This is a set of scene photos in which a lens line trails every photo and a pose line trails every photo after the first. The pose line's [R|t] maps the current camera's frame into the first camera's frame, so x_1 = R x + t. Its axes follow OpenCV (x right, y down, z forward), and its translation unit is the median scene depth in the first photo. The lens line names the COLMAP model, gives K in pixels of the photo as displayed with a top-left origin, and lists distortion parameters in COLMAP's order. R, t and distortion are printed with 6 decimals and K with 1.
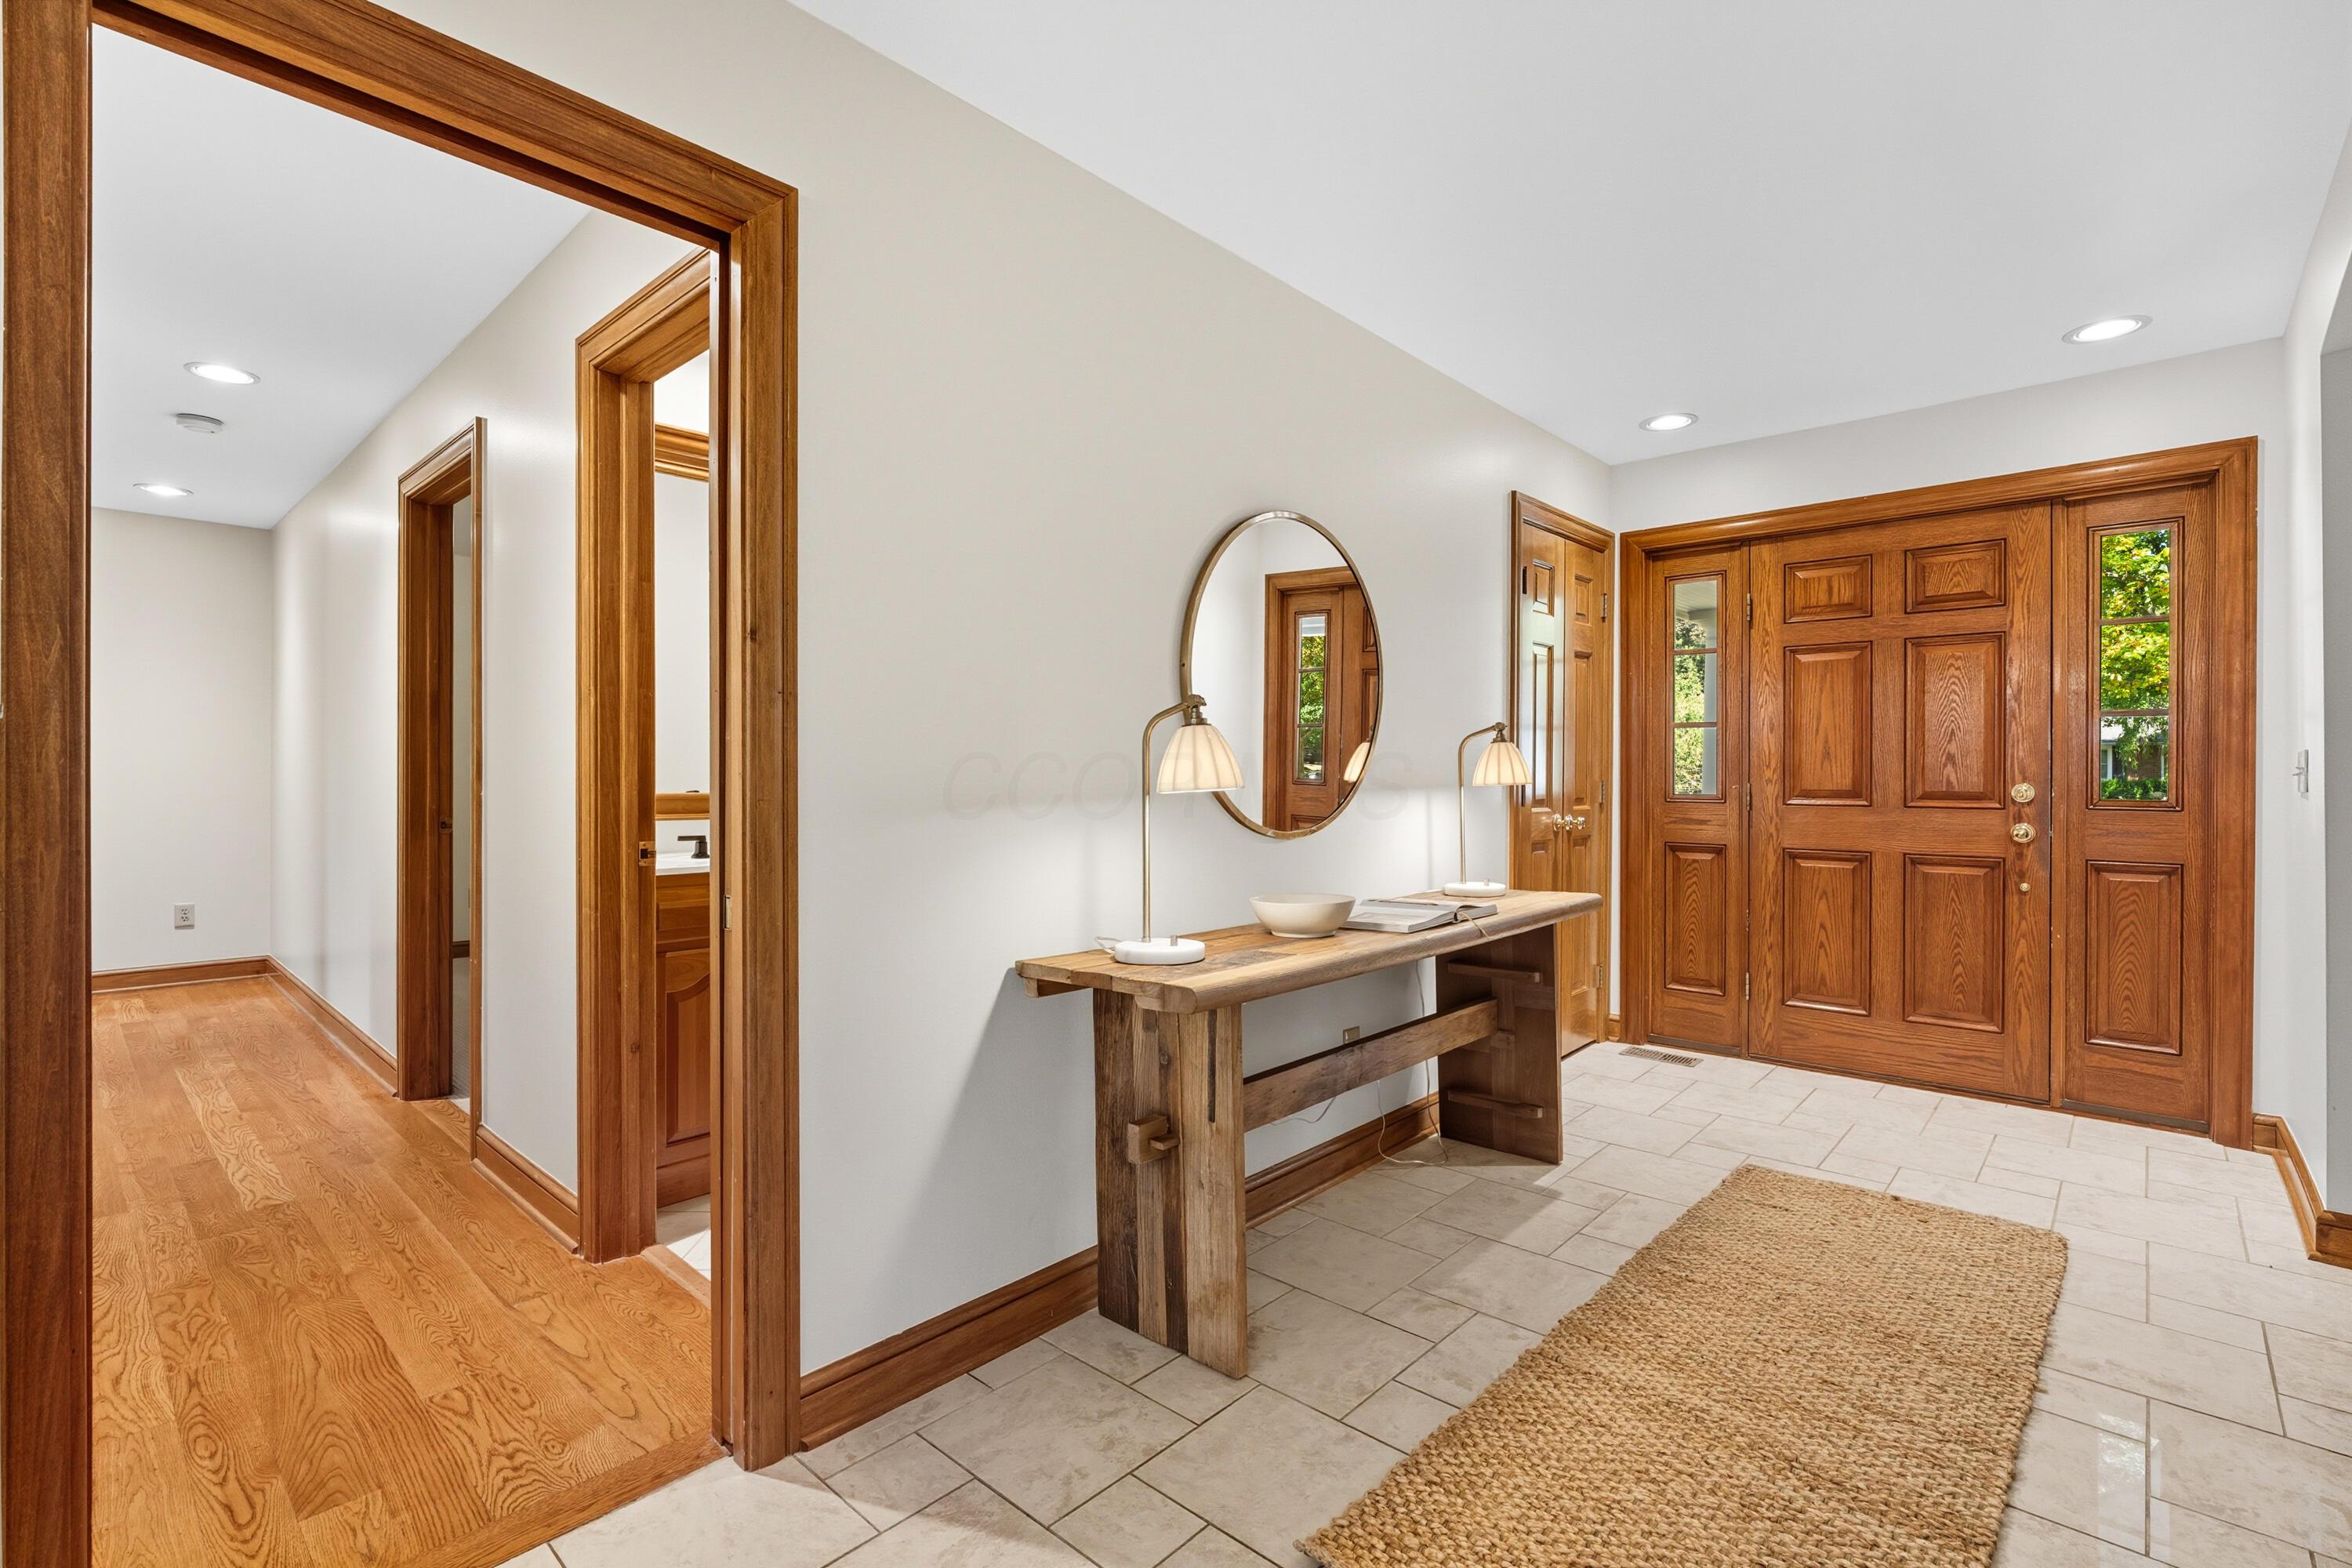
lens RADIAL K [[1056.5, 0, 1177.4], [0, 1056.5, 788.8], [0, 0, 1]] dist [-0.003042, 0.002555]
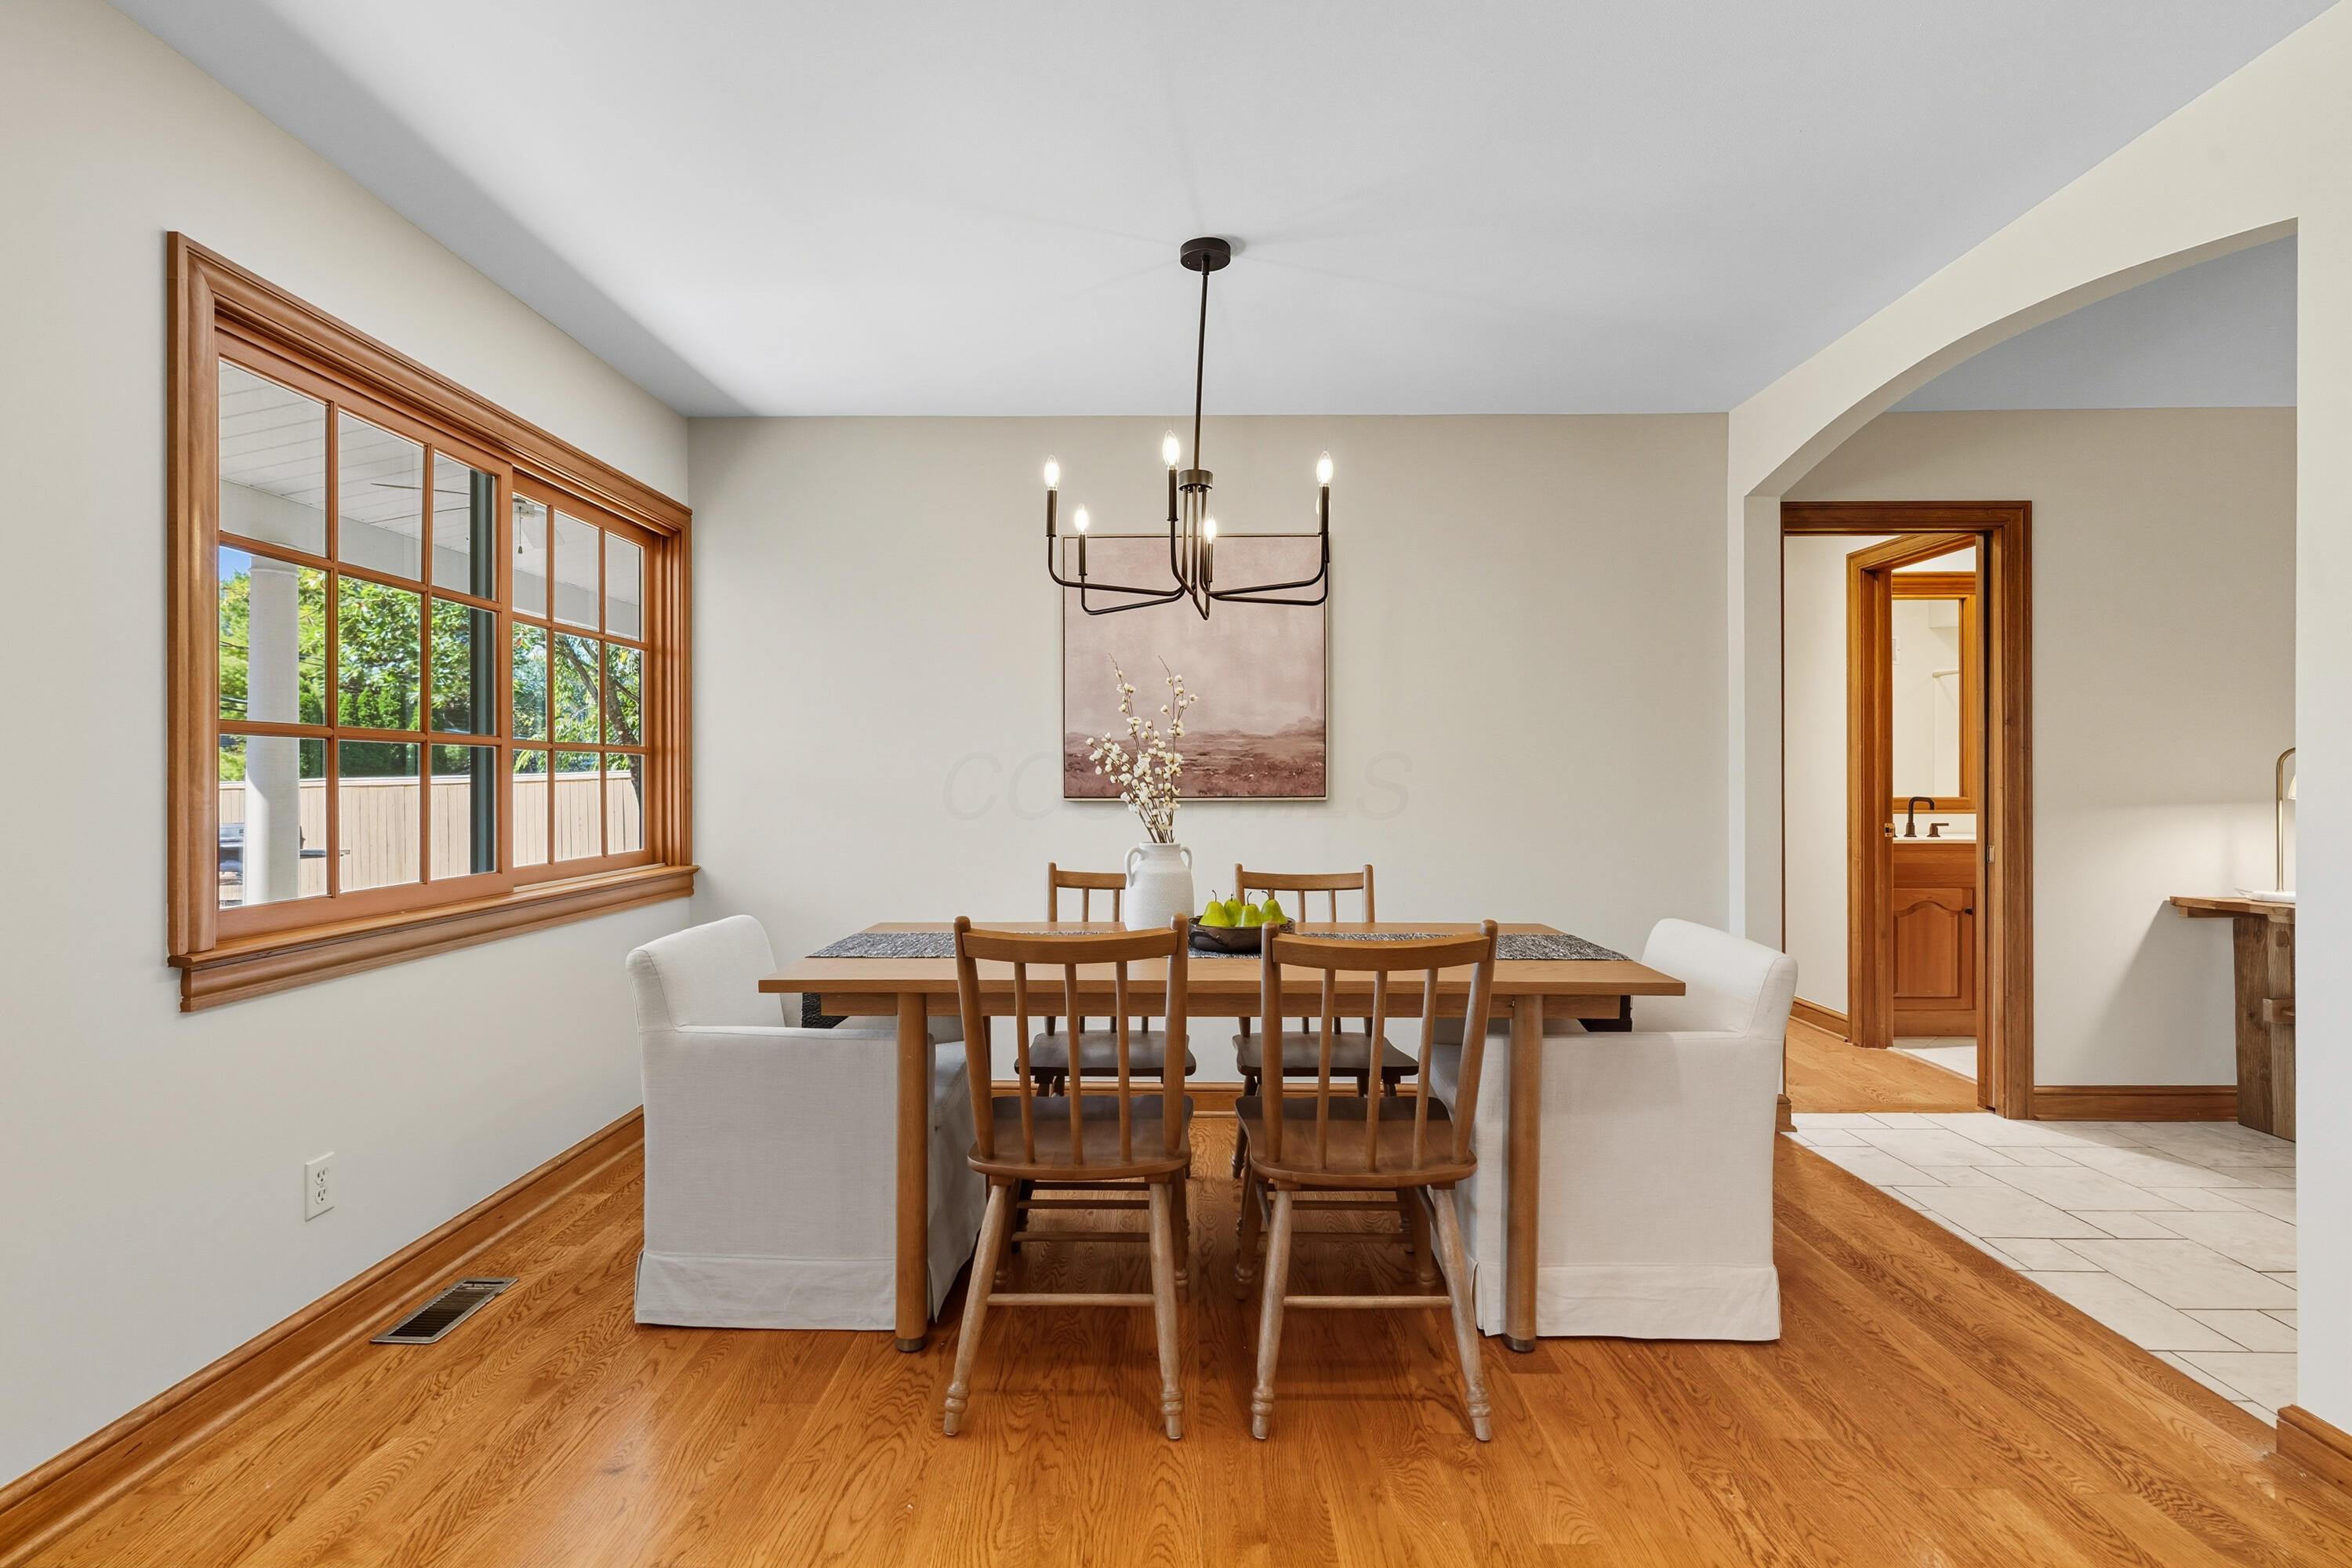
lens RADIAL K [[1082.3, 0, 1174.1], [0, 1082.3, 793.5], [0, 0, 1]] dist [-0.000734, 0.000639]
pose [[0.665133, 0.001507, -0.746723, 0.079846], [-0.002627, 0.999996, -0.000322, 0.001017], [0.746720, 0.002176, 0.665135, -1.331276]]
